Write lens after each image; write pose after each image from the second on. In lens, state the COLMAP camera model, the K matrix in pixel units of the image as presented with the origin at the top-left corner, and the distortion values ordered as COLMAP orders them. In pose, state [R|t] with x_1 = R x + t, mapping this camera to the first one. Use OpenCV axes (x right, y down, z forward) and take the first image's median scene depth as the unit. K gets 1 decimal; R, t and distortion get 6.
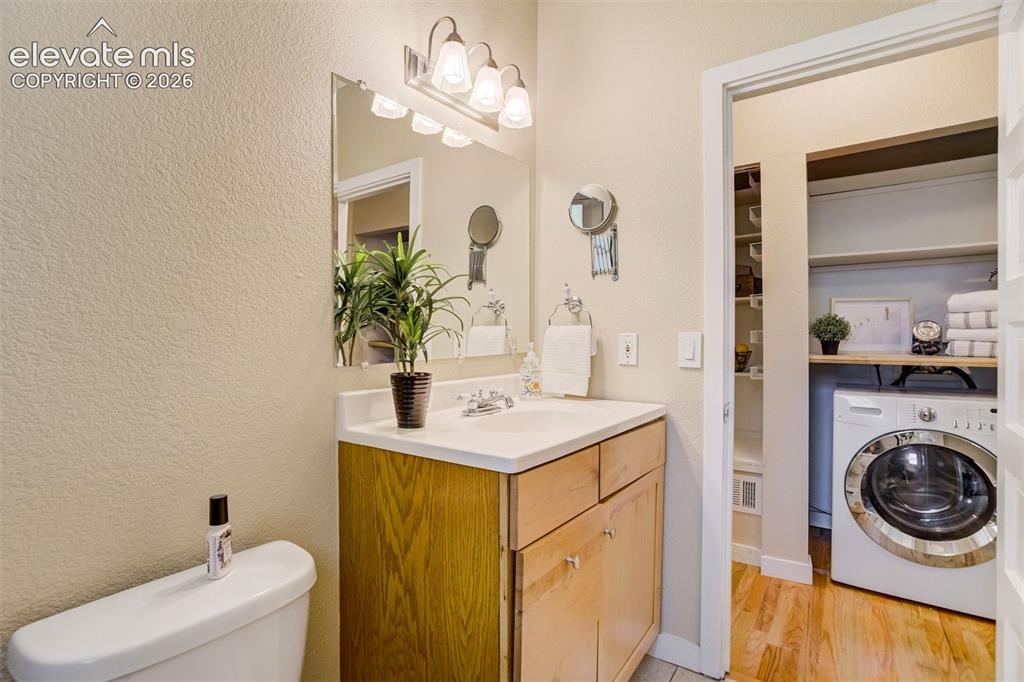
lens RADIAL K [[481.7, 0, 502.4], [0, 481.7, 342.6], [0, 0, 1]] dist [-0.034280, 0.021810]
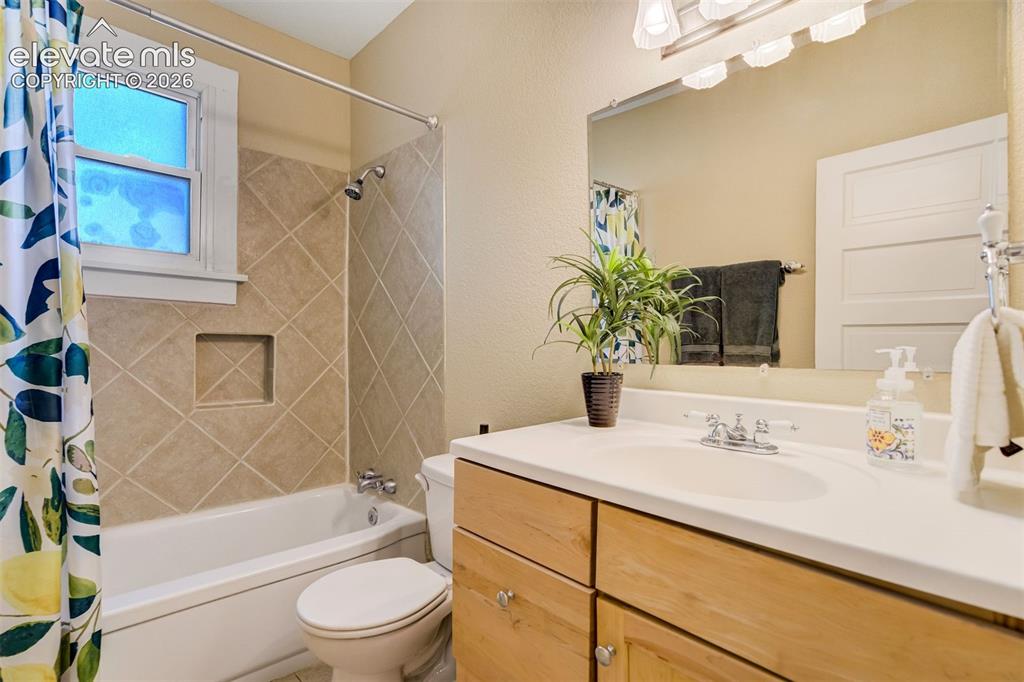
lens RADIAL K [[481.7, 0, 502.4], [0, 481.7, 342.6], [0, 0, 1]] dist [-0.034280, 0.021810]
pose [[-0.196473, 0.006185, -0.980490, 0.834052], [-0.019634, 0.999755, 0.010241, -0.005415], [0.980313, 0.021263, -0.196304, 0.980609]]
